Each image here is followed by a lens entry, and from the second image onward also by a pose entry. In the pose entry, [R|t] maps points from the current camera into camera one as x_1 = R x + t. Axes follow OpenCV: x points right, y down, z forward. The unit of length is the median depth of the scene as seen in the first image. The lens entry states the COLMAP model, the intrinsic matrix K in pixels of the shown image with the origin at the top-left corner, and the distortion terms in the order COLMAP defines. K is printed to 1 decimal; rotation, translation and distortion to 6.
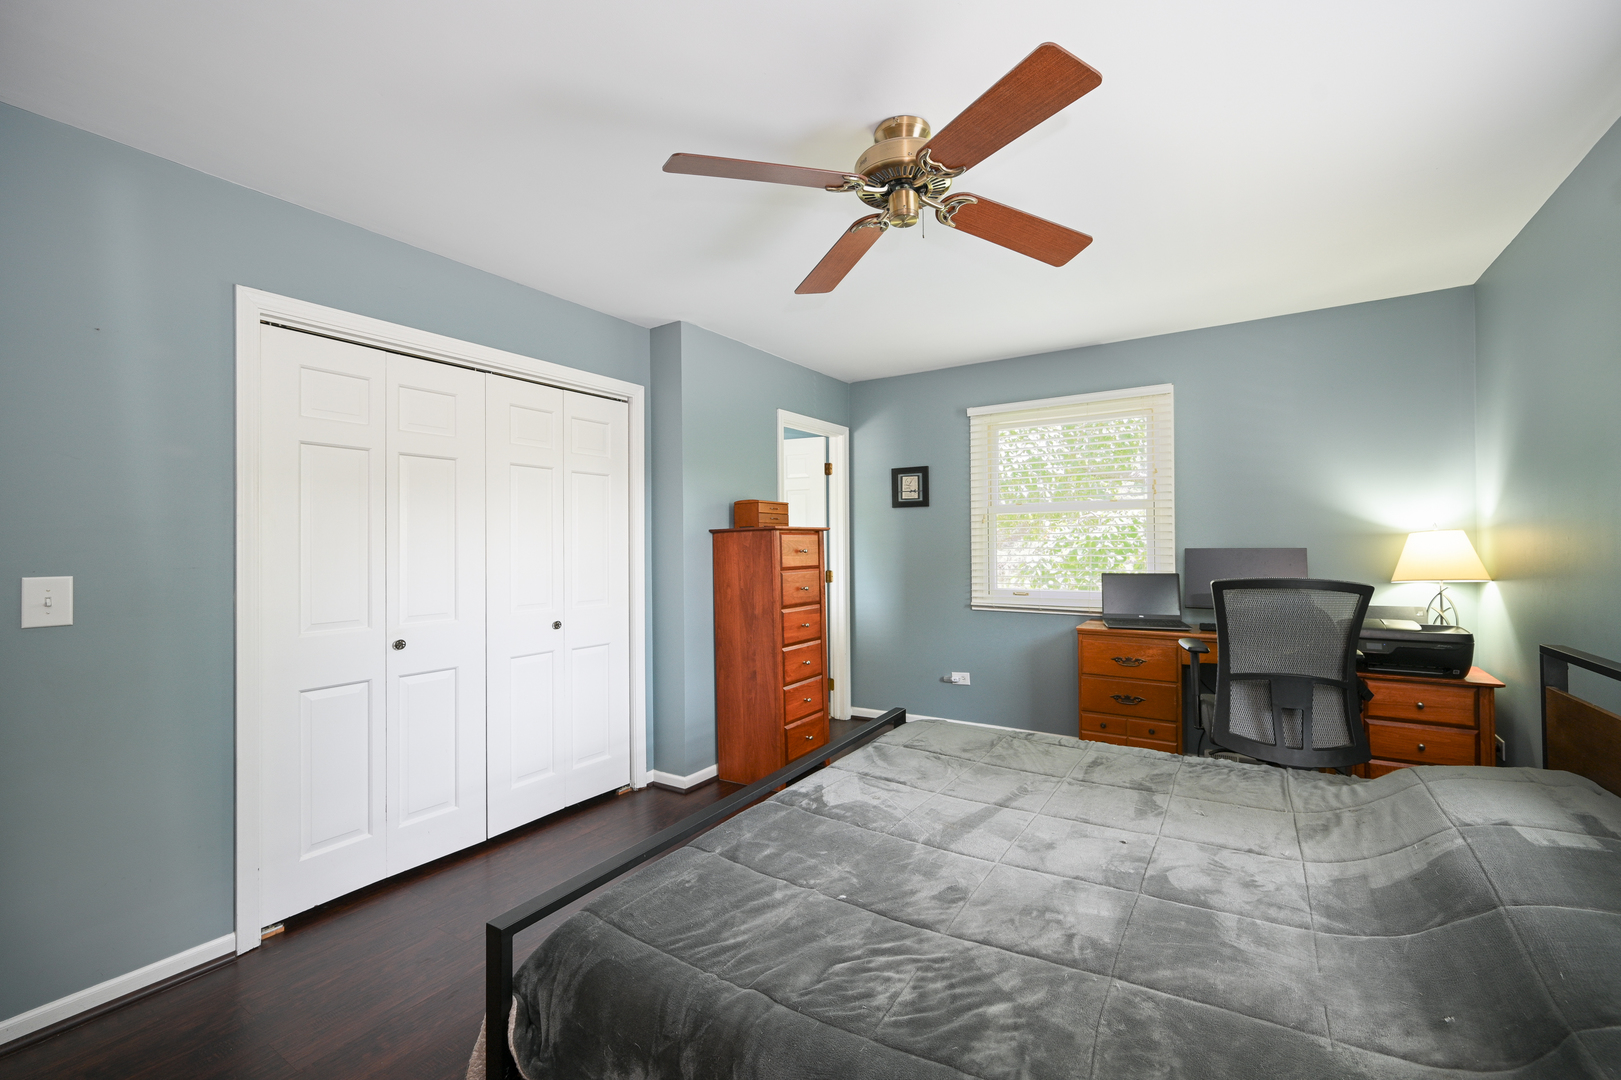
lens RADIAL K [[648.0, 0, 810.3], [0, 648.0, 547.7], [0, 0, 1]] dist [-0.003121, 0.001631]
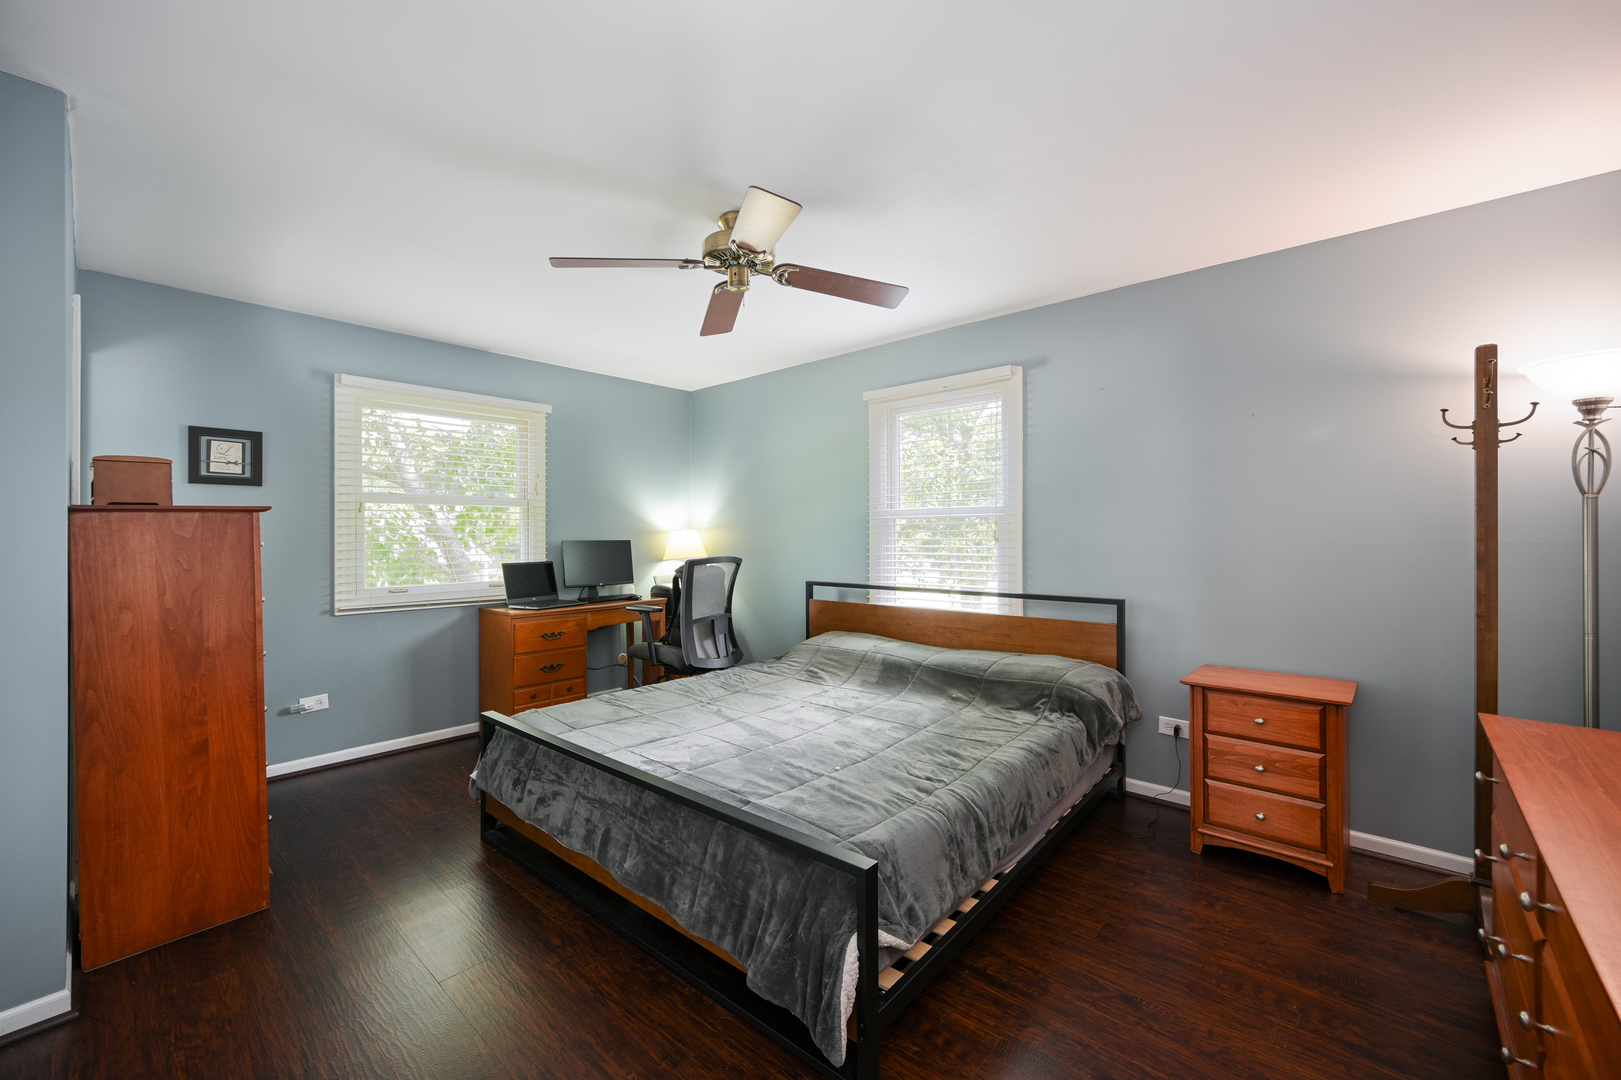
lens RADIAL K [[648.0, 0, 806.5], [0, 648.0, 534.2], [0, 0, 1]] dist [-0.003121, 0.001631]
pose [[0.167937, 0.010151, 0.985745, -0.593704], [0.006576, 0.999913, -0.011418, 0.006060], [-0.985776, 0.008400, 0.167856, 0.335028]]
